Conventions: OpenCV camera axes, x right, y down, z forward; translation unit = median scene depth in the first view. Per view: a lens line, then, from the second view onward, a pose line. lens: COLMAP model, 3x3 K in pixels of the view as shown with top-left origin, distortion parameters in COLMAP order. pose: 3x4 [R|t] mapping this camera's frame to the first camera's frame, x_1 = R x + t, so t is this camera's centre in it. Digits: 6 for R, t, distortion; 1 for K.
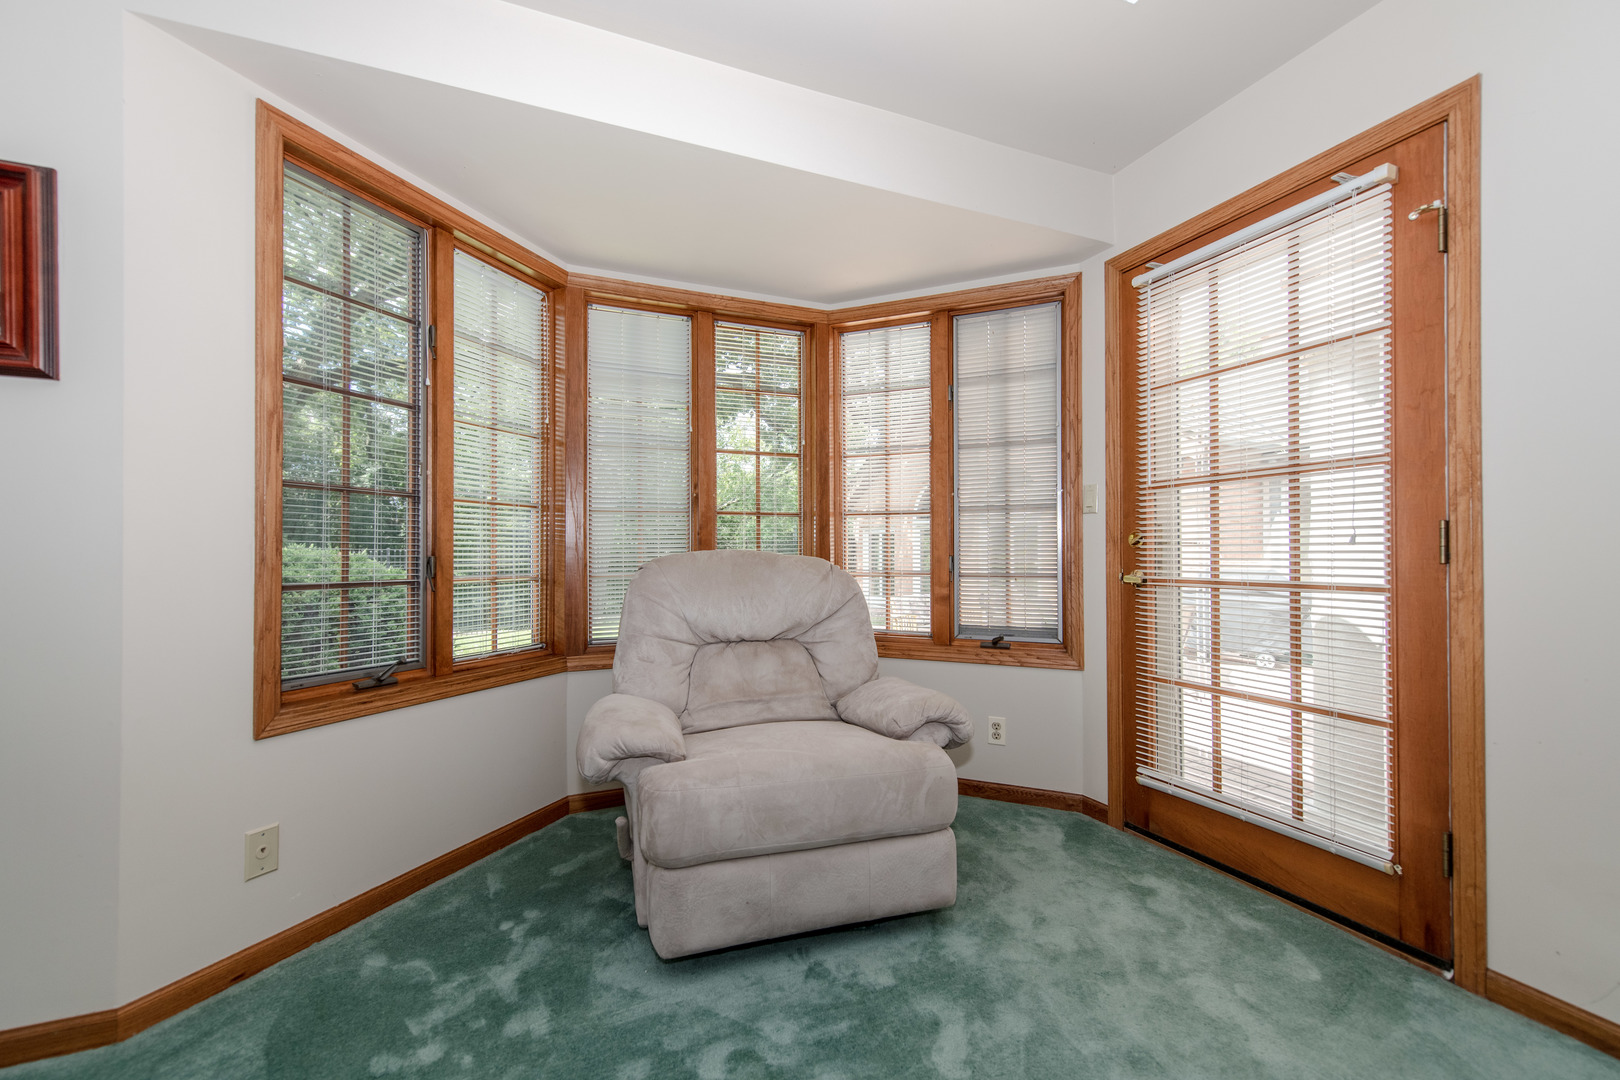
lens RADIAL K [[650.3, 0, 805.6], [0, 650.3, 548.5], [0, 0, 1]] dist [0.013710, 0.000141]
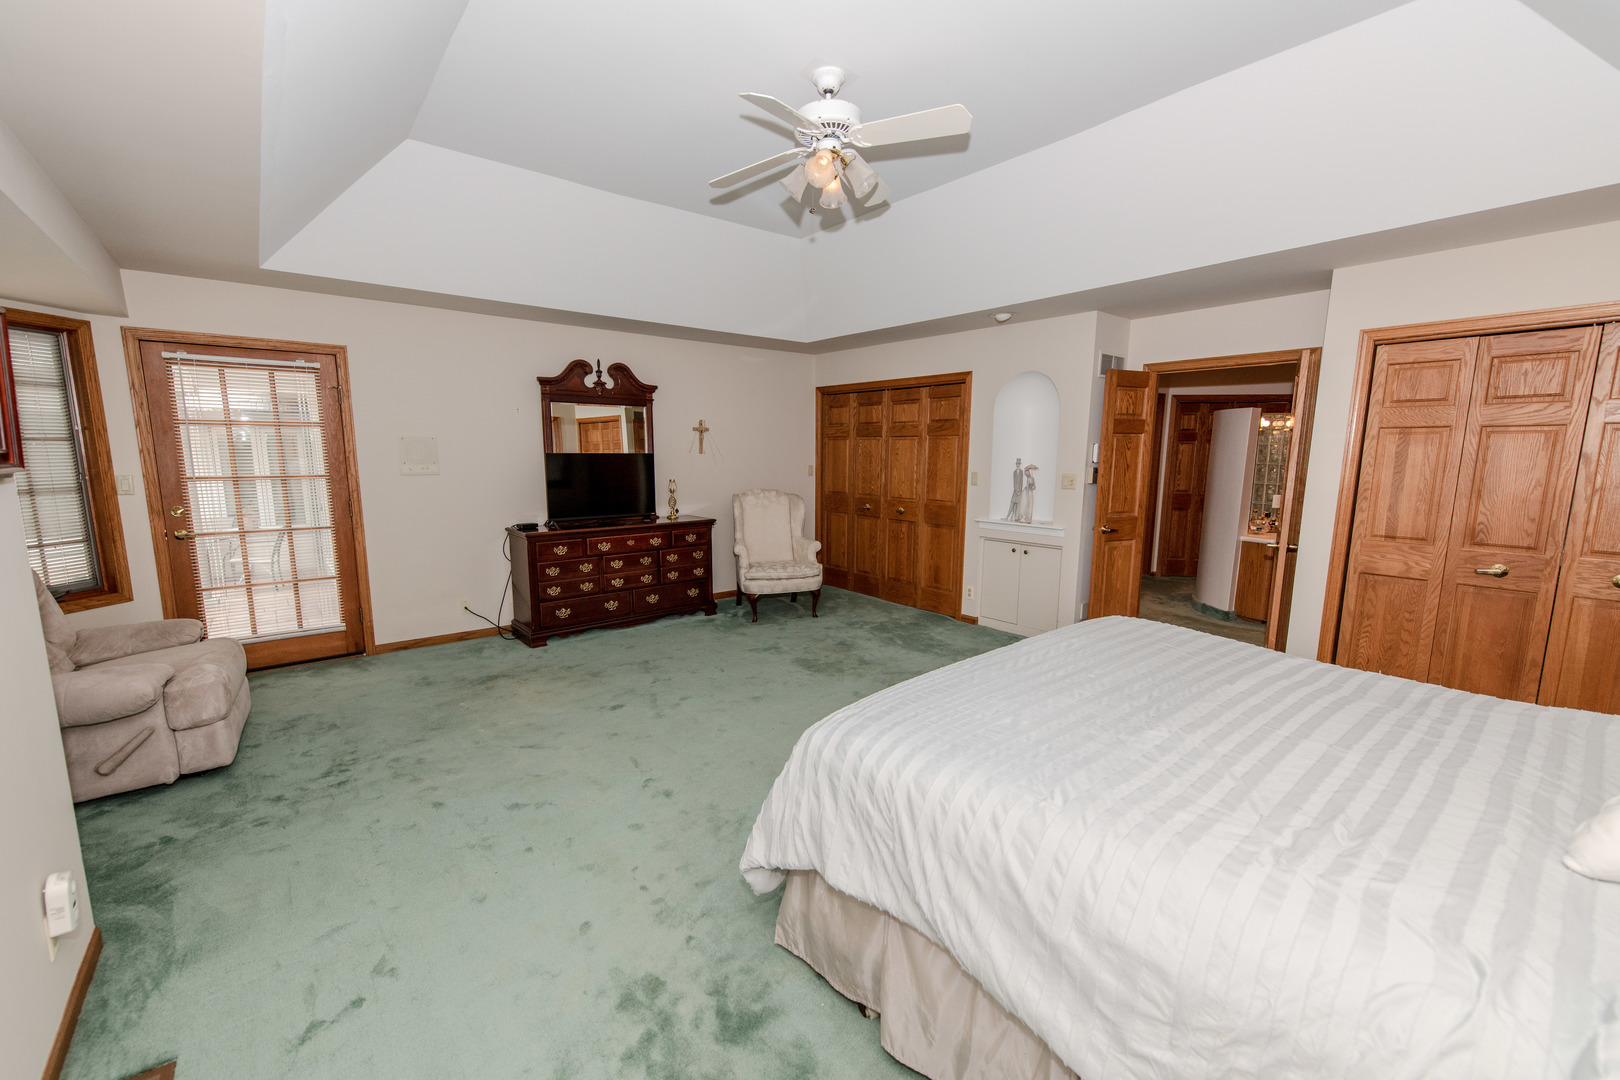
lens RADIAL K [[650.3, 0, 813.2], [0, 650.3, 549.4], [0, 0, 1]] dist [0.013710, 0.000141]
pose [[-0.265295, -0.139482, 0.954025, -0.995912], [-0.006808, 0.989727, 0.142808, -0.109026], [-0.964143, 0.031391, -0.263520, -0.075183]]
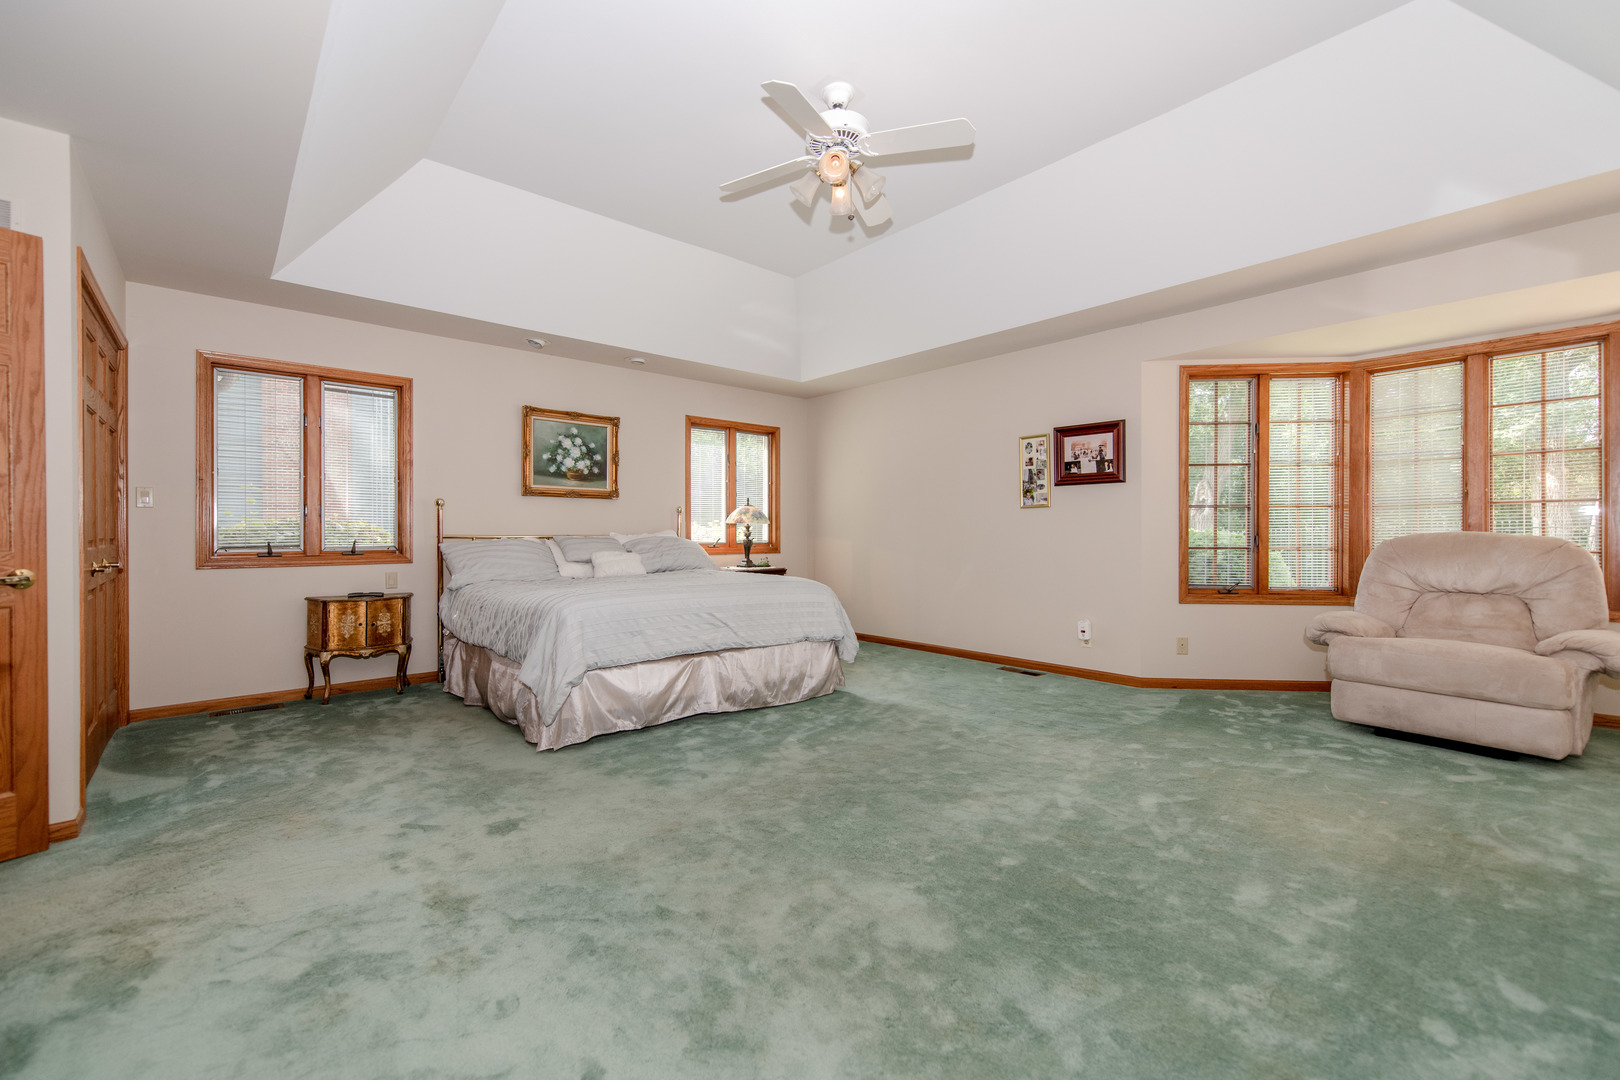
lens RADIAL K [[650.3, 0, 802.0], [0, 650.3, 534.4], [0, 0, 1]] dist [0.013710, 0.000141]
pose [[0.283667, 0.000525, -0.958923, 1.145070], [0.008664, 0.999958, 0.003111, -0.012252], [0.958884, -0.009190, 0.283651, -1.098737]]
